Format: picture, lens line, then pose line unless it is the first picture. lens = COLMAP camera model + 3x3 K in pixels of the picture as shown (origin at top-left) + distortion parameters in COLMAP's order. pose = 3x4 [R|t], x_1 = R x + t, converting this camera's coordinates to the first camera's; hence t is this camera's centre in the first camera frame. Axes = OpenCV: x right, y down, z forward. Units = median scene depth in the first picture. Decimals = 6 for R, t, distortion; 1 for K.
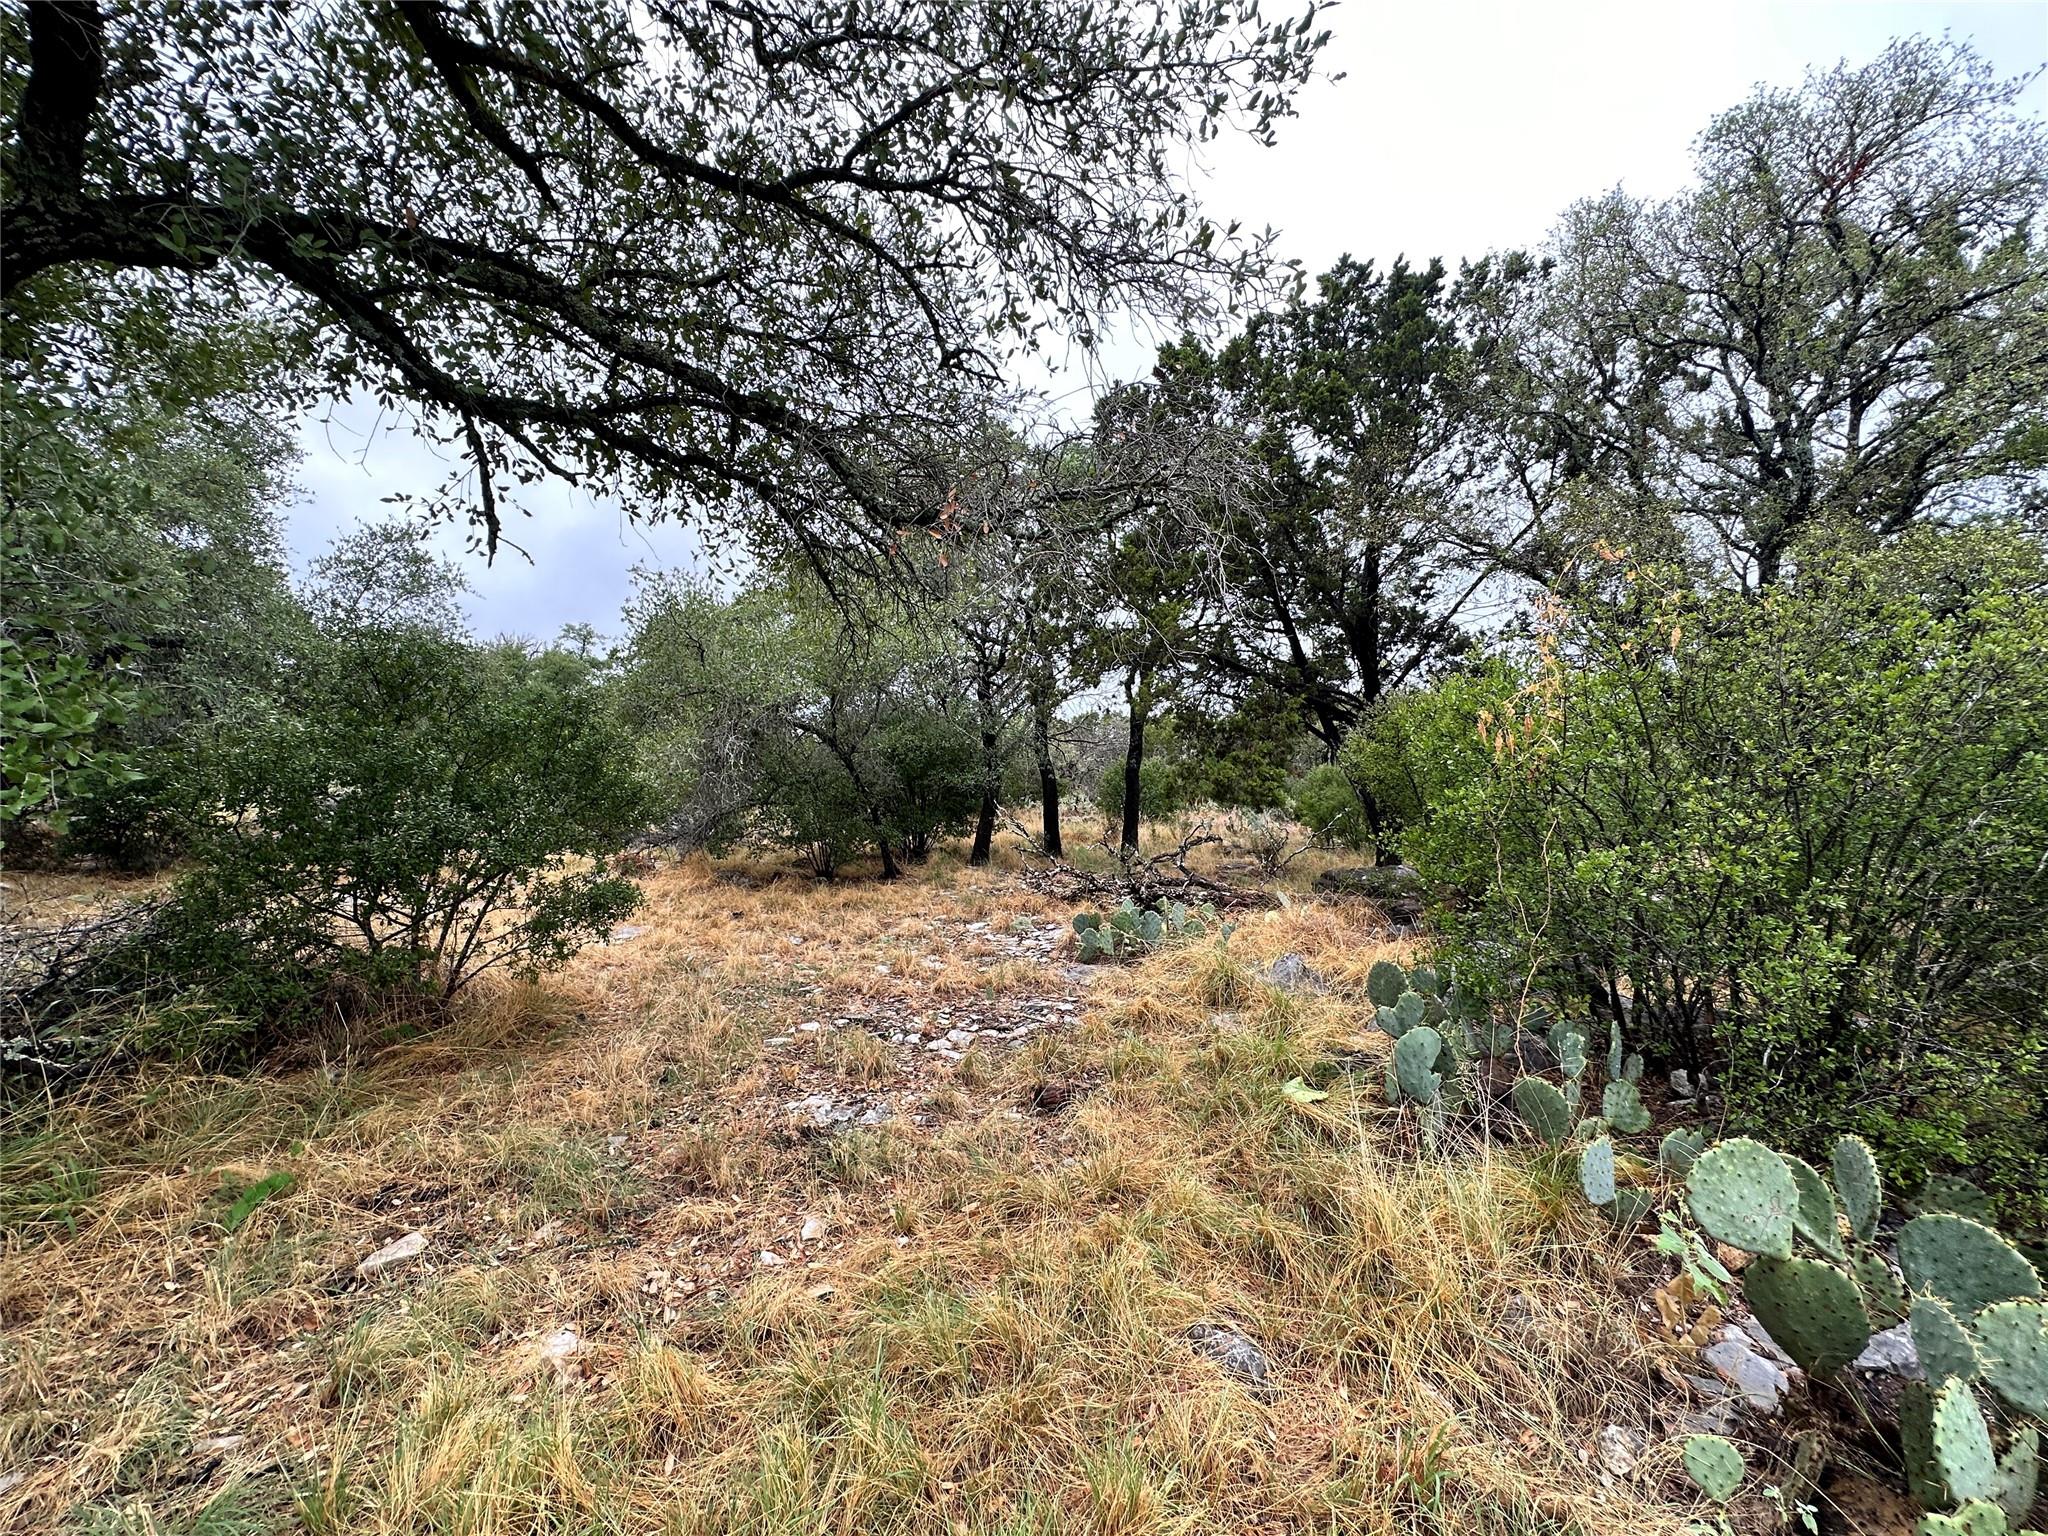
lens RADIAL K [[819.4, 0, 1026.6], [0, 819.4, 771.6], [0, 0, 1]] dist [-0.001071, 0.000445]
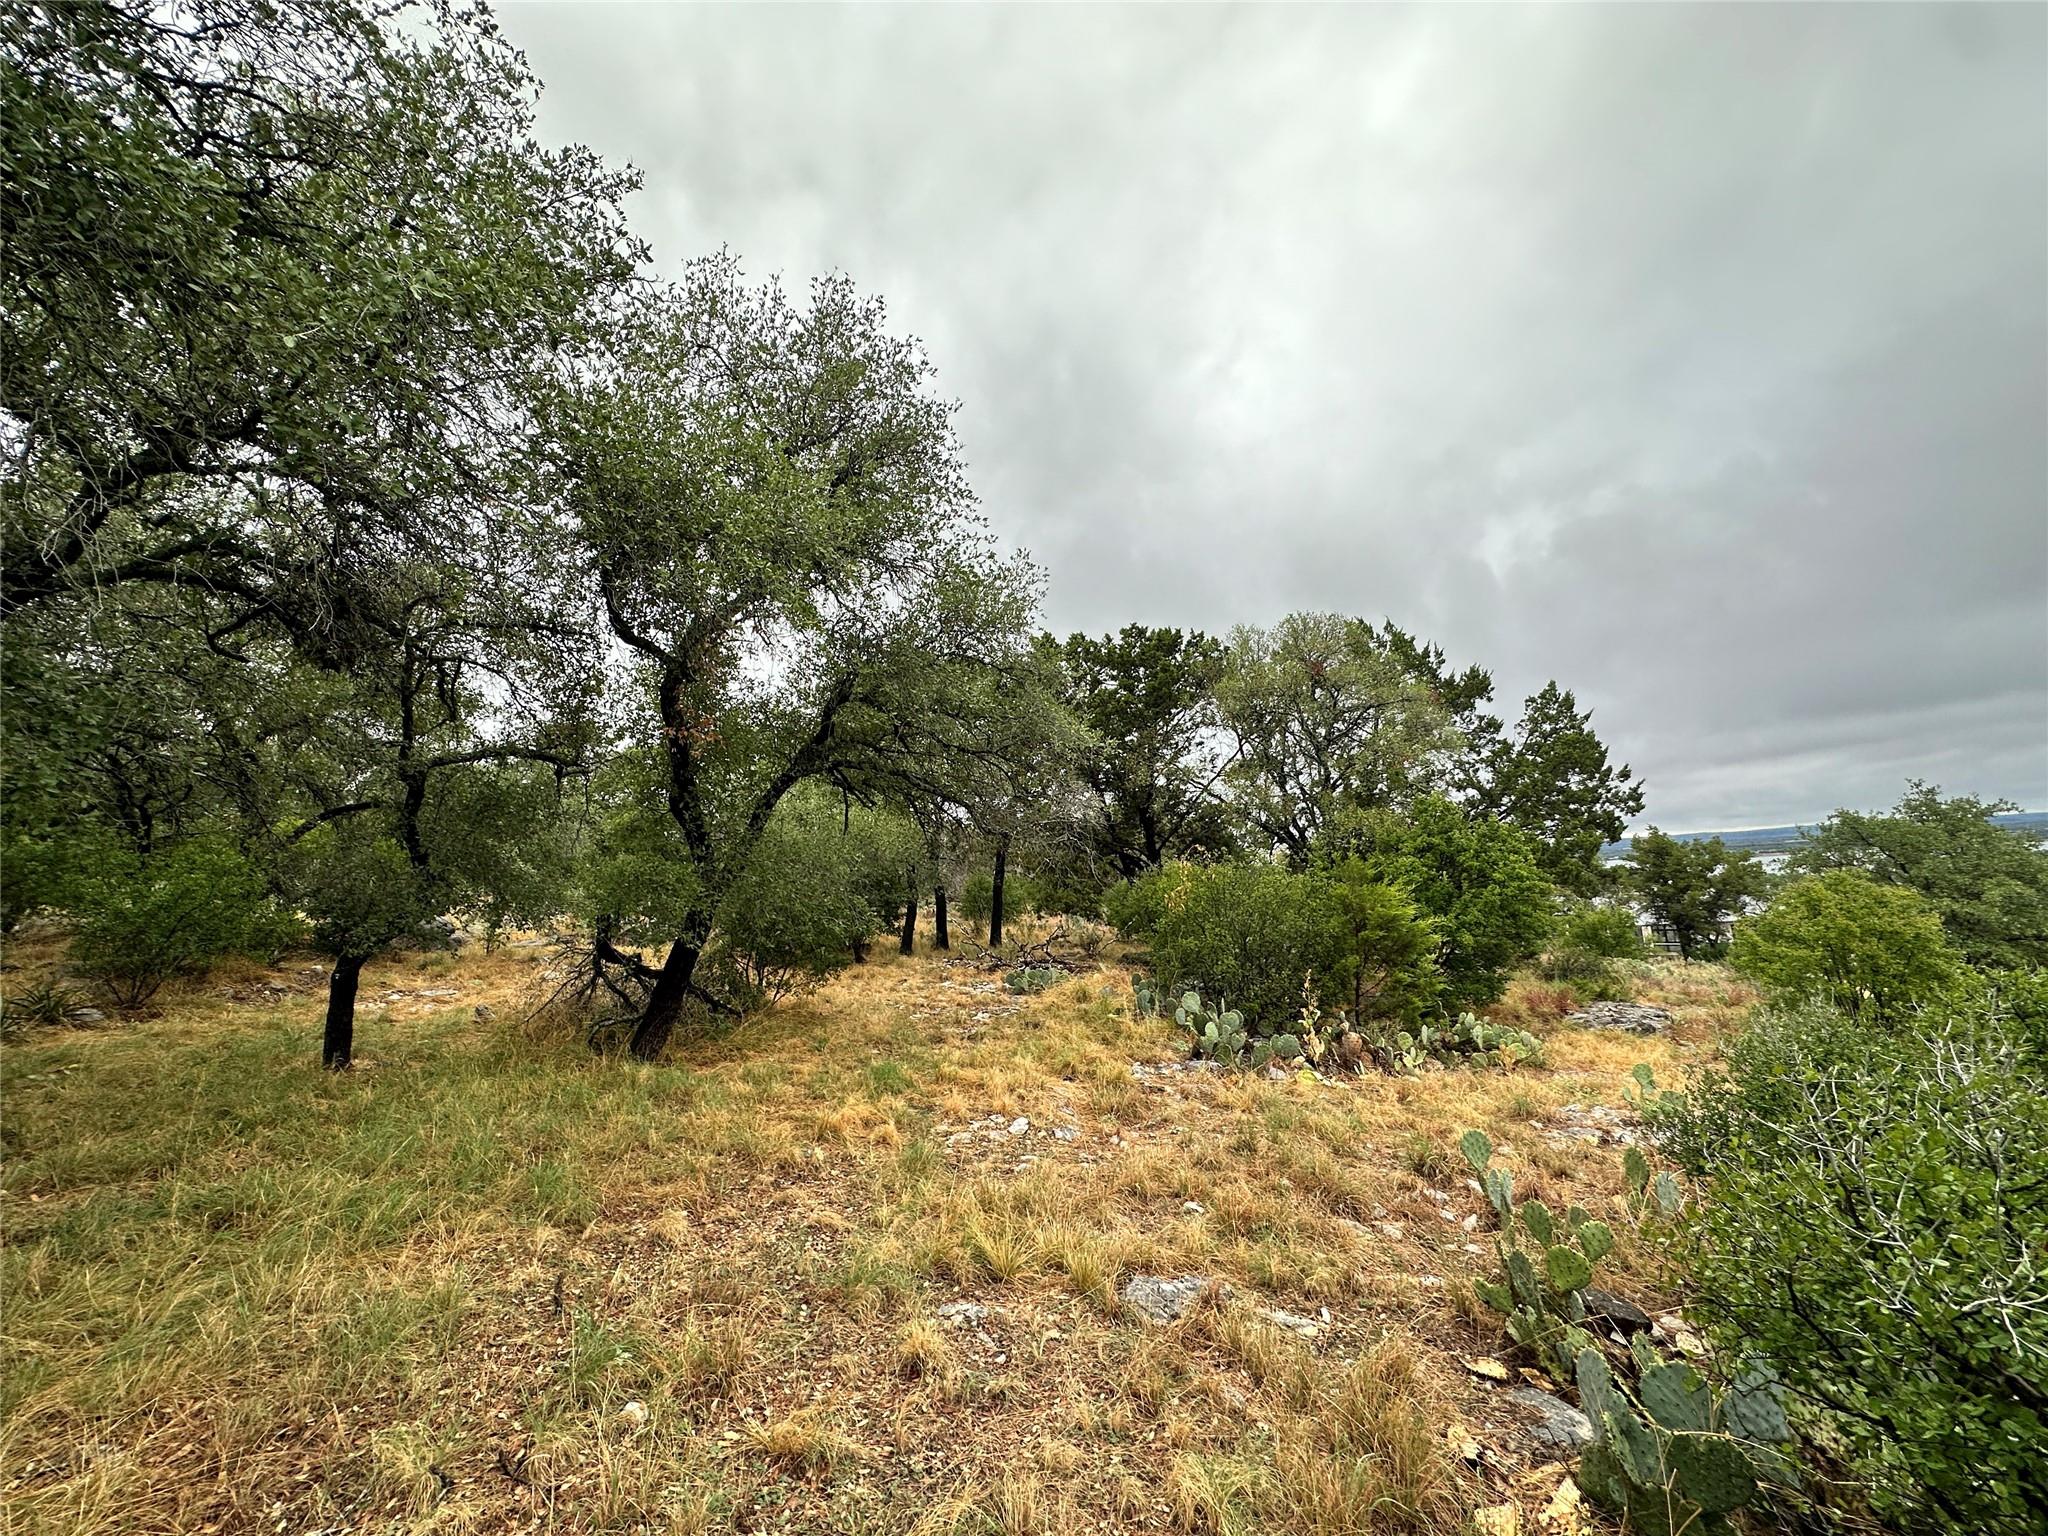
lens RADIAL K [[819.4, 0, 1027.3], [0, 819.4, 771.4], [0, 0, 1]] dist [-0.001071, 0.000445]
pose [[0.974673, 0.040557, 0.219926, -0.260276], [-0.014712, 0.992916, -0.117905, -0.063141], [-0.223150, 0.111683, 0.968365, -0.759851]]
